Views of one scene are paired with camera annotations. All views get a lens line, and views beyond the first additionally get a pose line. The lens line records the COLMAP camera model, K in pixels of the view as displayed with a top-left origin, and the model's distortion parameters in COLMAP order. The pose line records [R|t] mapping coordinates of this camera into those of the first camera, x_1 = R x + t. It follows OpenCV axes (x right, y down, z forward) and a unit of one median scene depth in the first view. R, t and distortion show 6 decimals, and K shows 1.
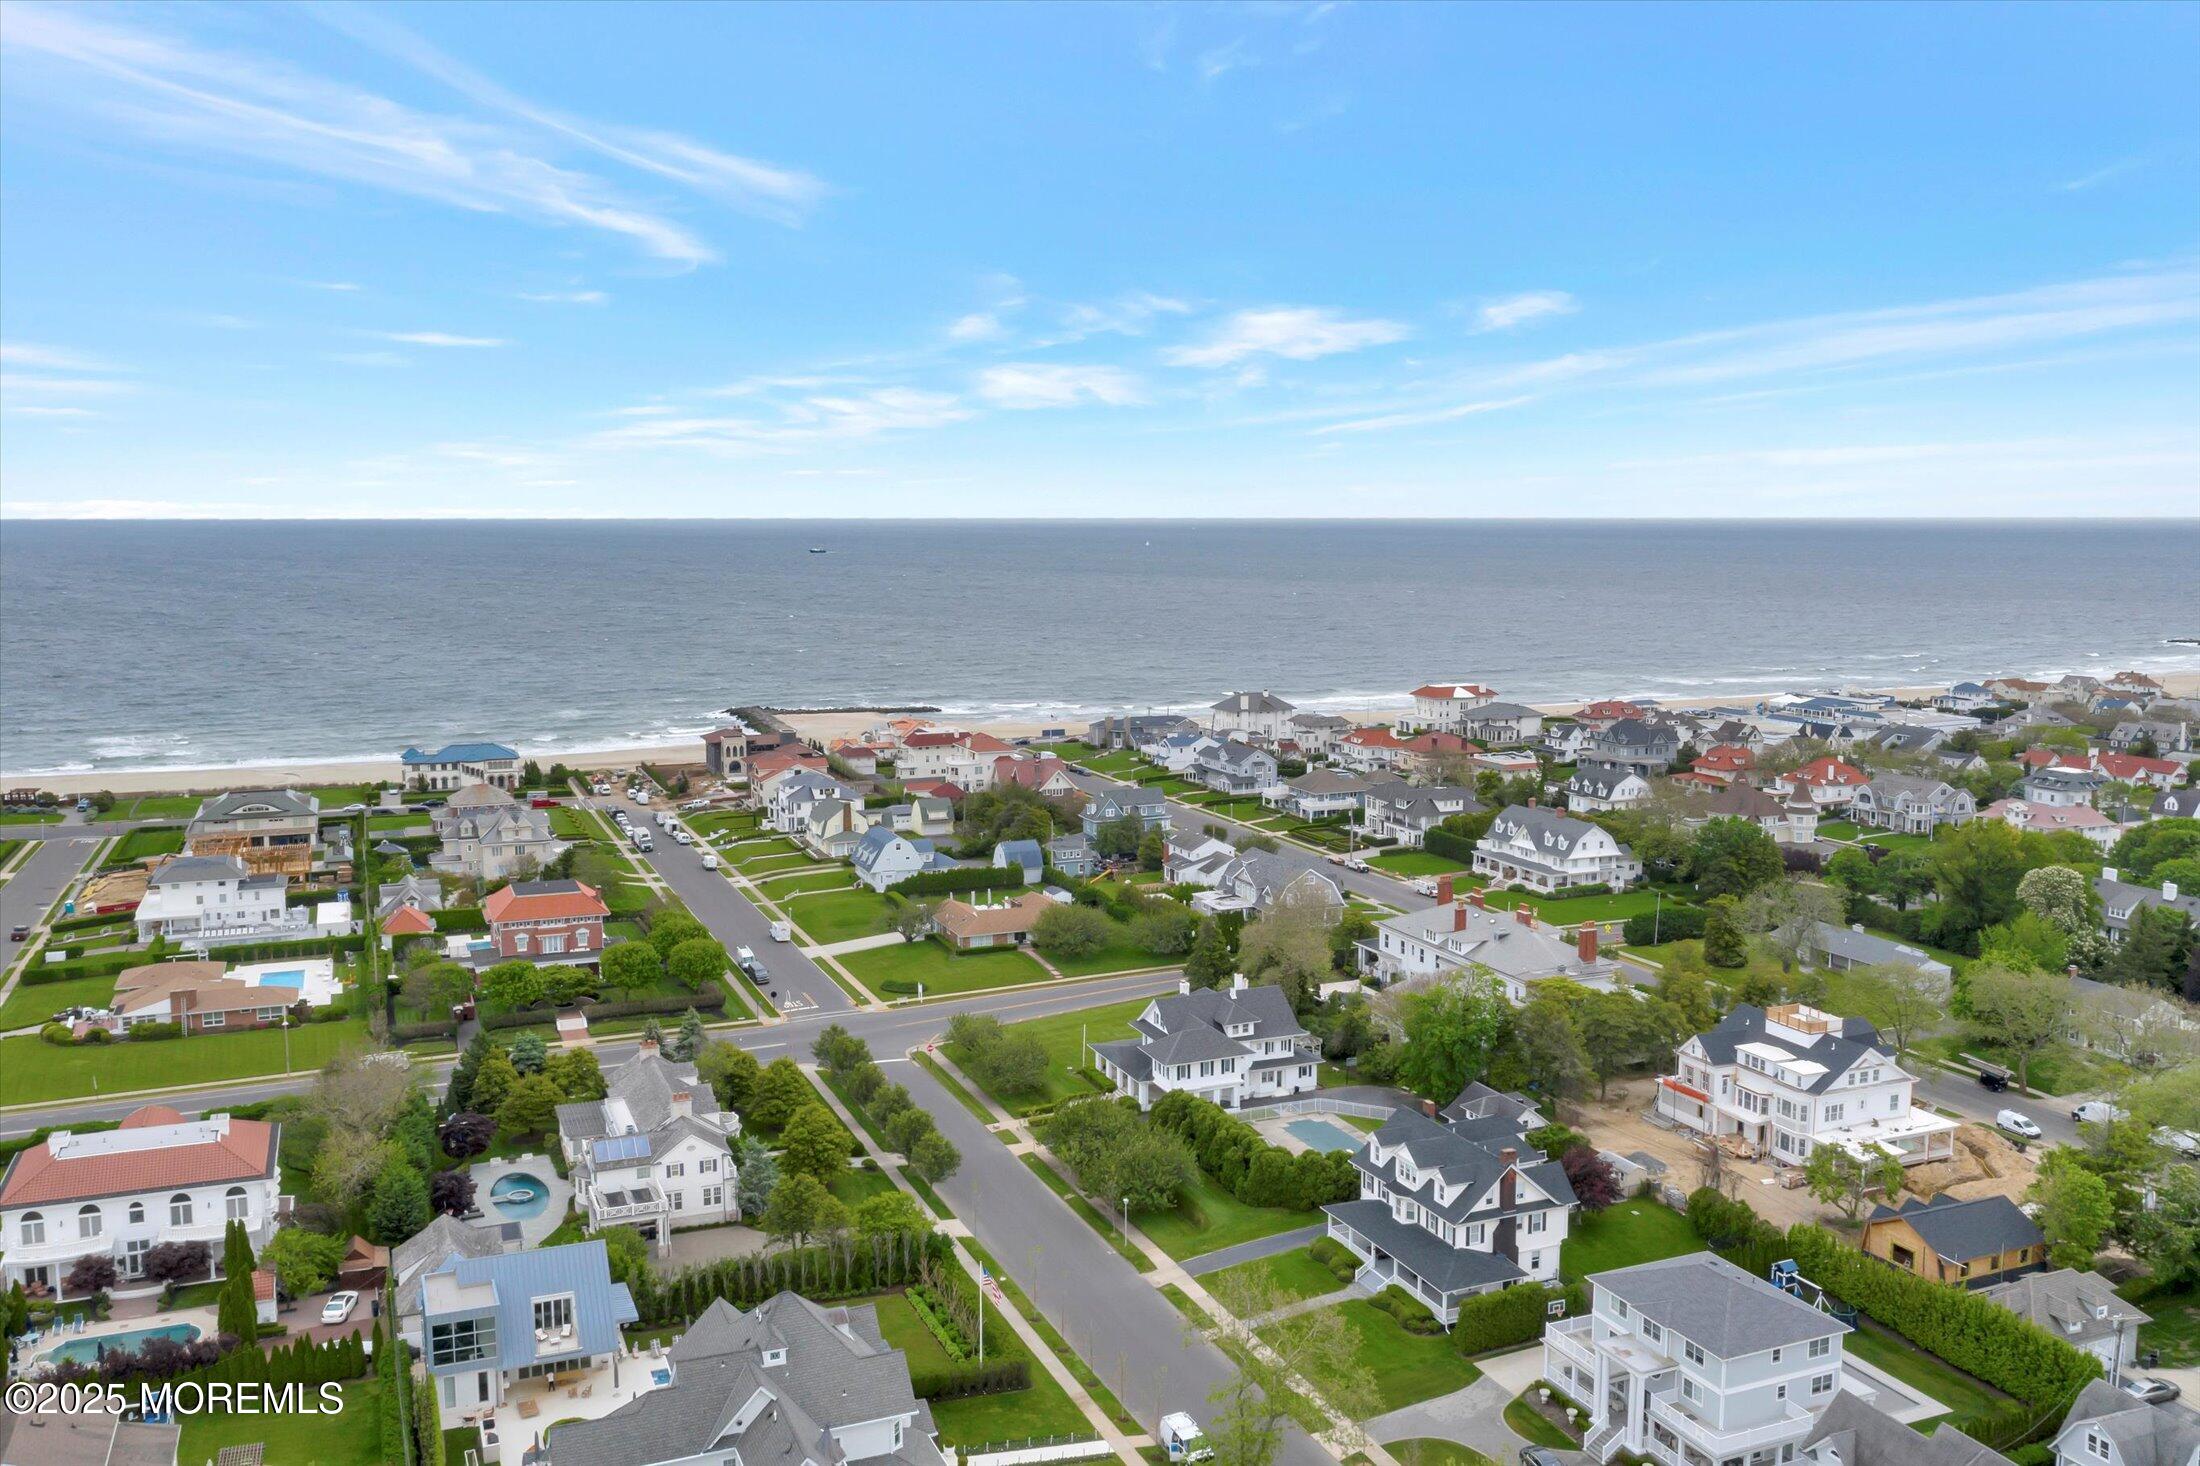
lens RADIAL K [[1787.2, 0, 1108.9], [0, 1787.2, 735.1], [0, 0, 1]] dist [-0.010248, -0.009293]
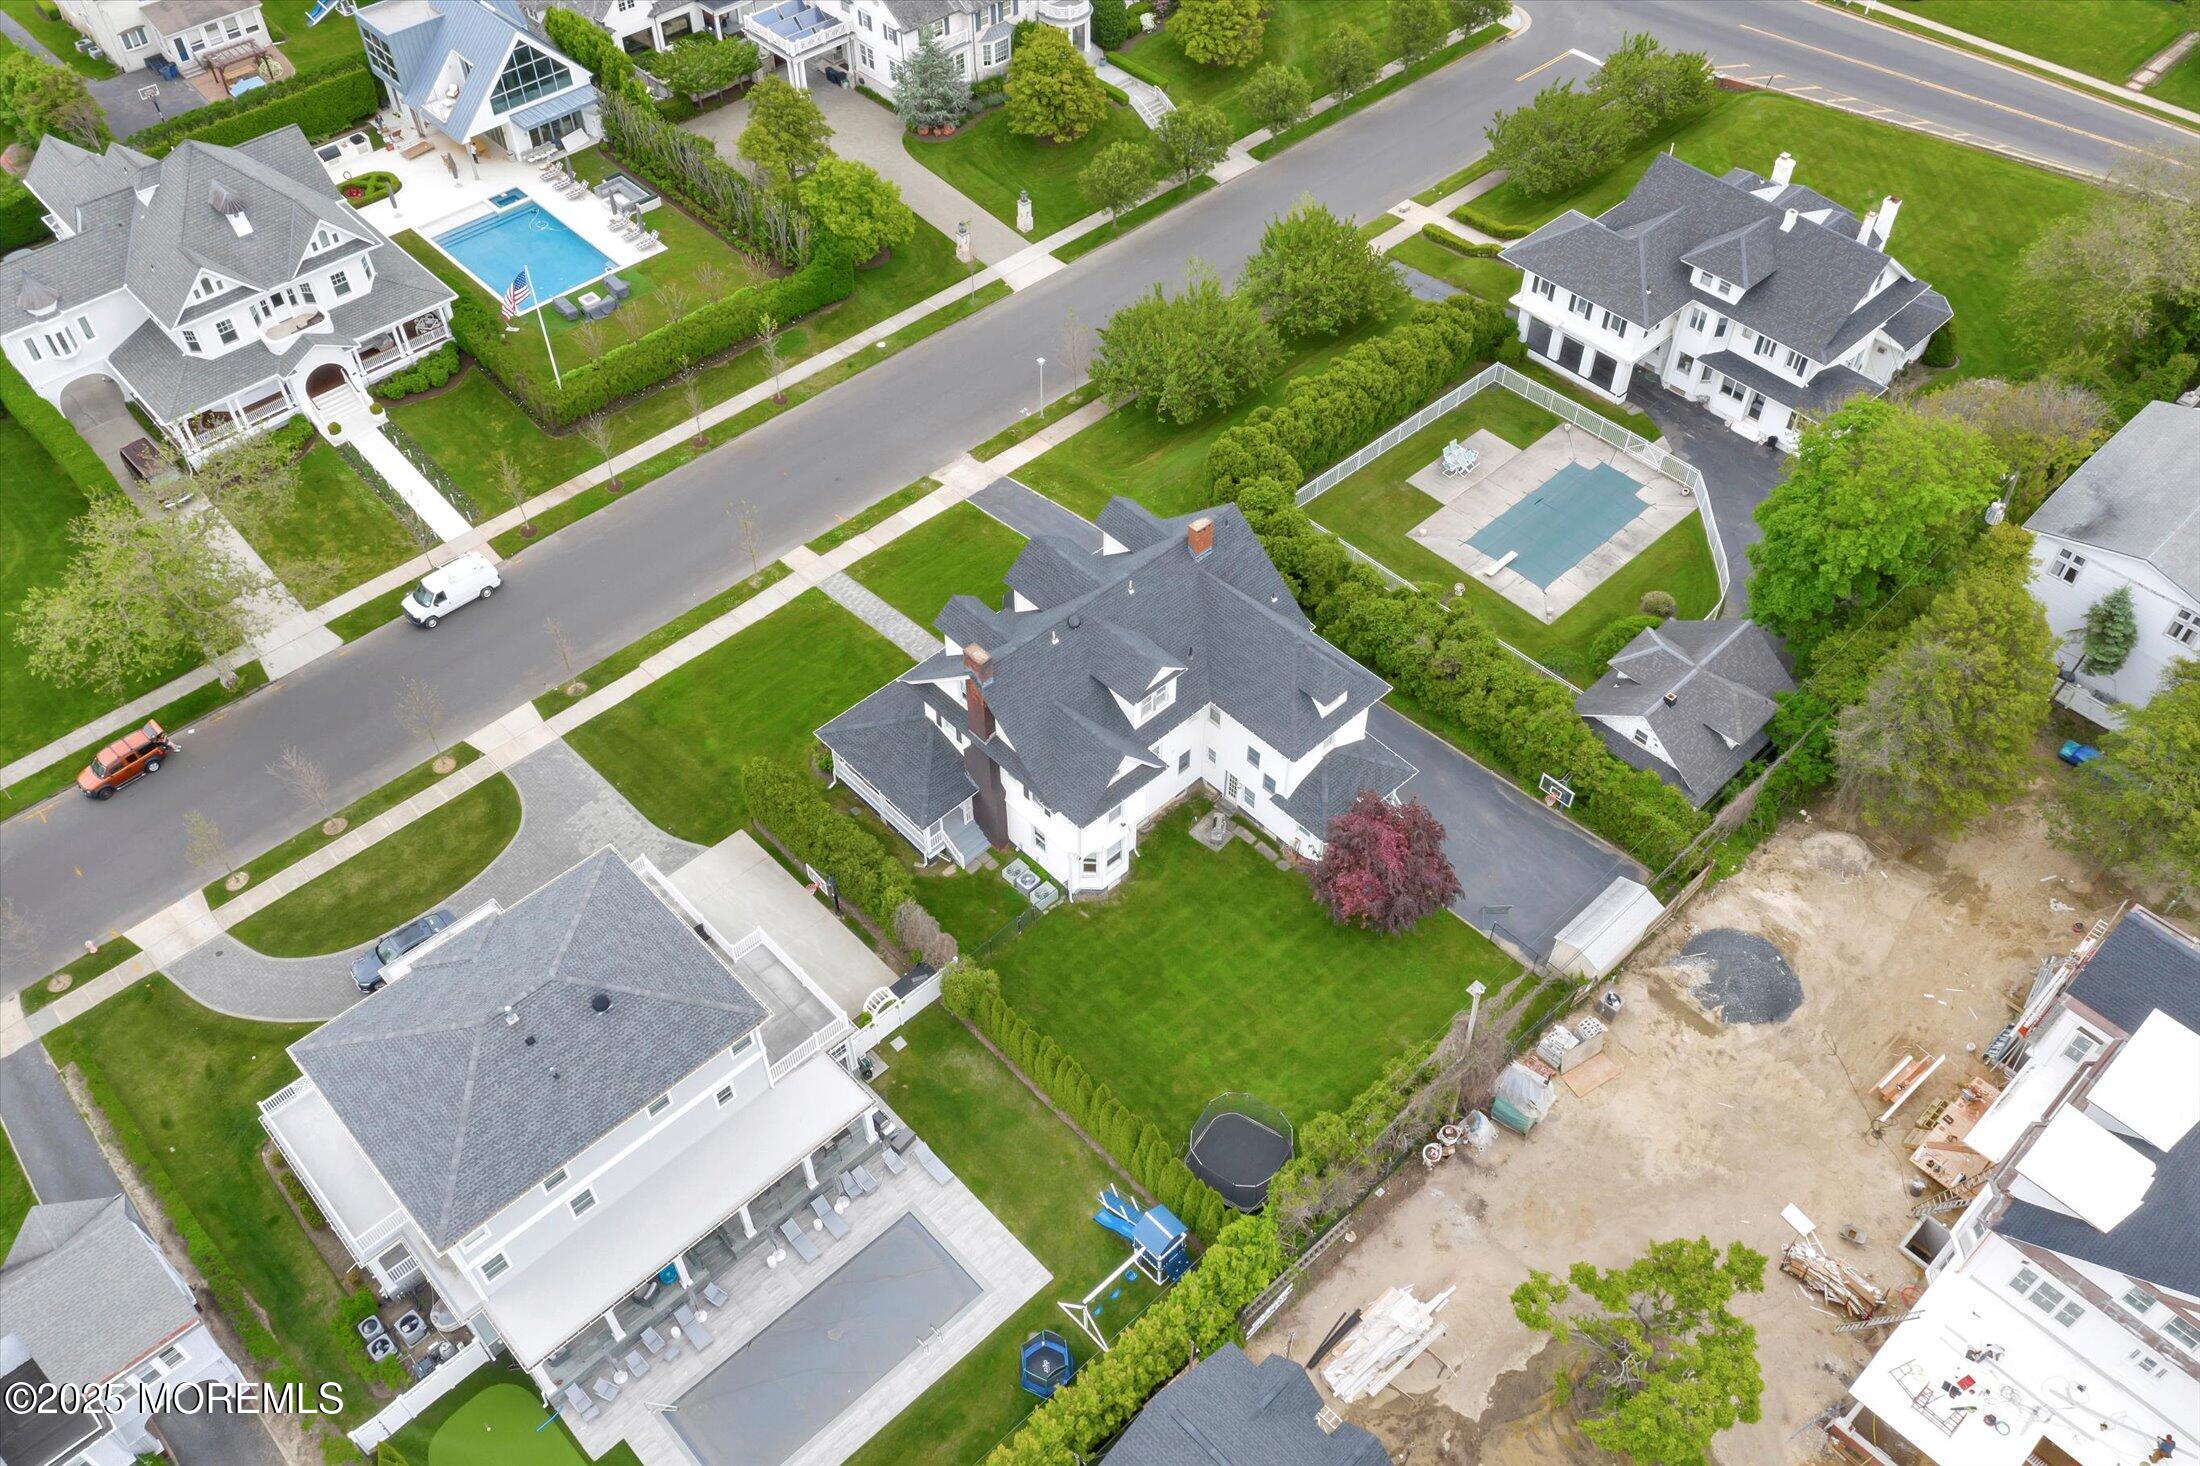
lens RADIAL K [[1702.8, 0, 1100.0], [0, 1702.8, 733.0], [0, 0, 1]] dist [-0.007148, 0.000522]
pose [[0.345943, 0.701342, -0.623252, 0.297630], [-0.110607, 0.690119, 0.715193, -0.059076], [0.931713, -0.178480, 0.316315, 0.460892]]
